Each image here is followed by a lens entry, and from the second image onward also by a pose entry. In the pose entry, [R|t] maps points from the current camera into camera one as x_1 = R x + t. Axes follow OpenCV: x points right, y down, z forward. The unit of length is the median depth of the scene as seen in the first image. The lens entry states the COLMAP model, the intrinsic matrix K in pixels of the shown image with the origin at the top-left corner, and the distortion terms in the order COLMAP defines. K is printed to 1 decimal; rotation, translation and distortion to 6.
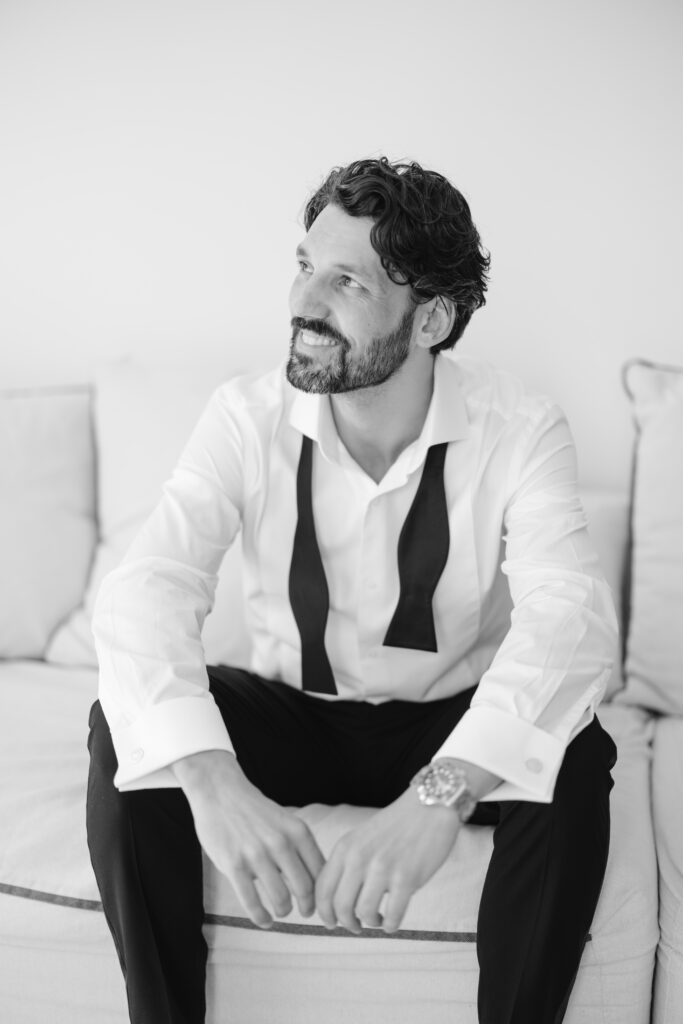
lens RADIAL K [[1620.9, 0, 341.3], [0, 1620.9, 511.0], [0, 0, 1]] dist [0.254997, -1.076918]
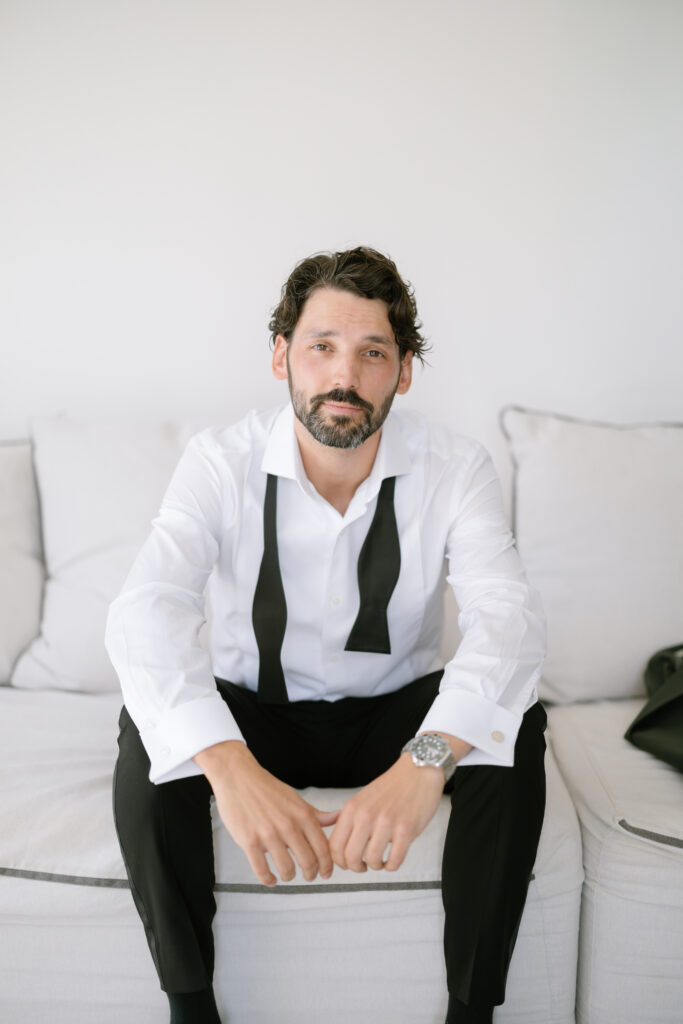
lens RADIAL K [[1620.9, 0, 341.3], [0, 1620.9, 511.0], [0, 0, 1]] dist [0.254997, -1.076918]
pose [[0.989217, -0.030820, 0.143175, -0.151001], [0.034425, 0.999148, -0.022771, 0.007771], [-0.142351, 0.027454, 0.989435, -0.192494]]
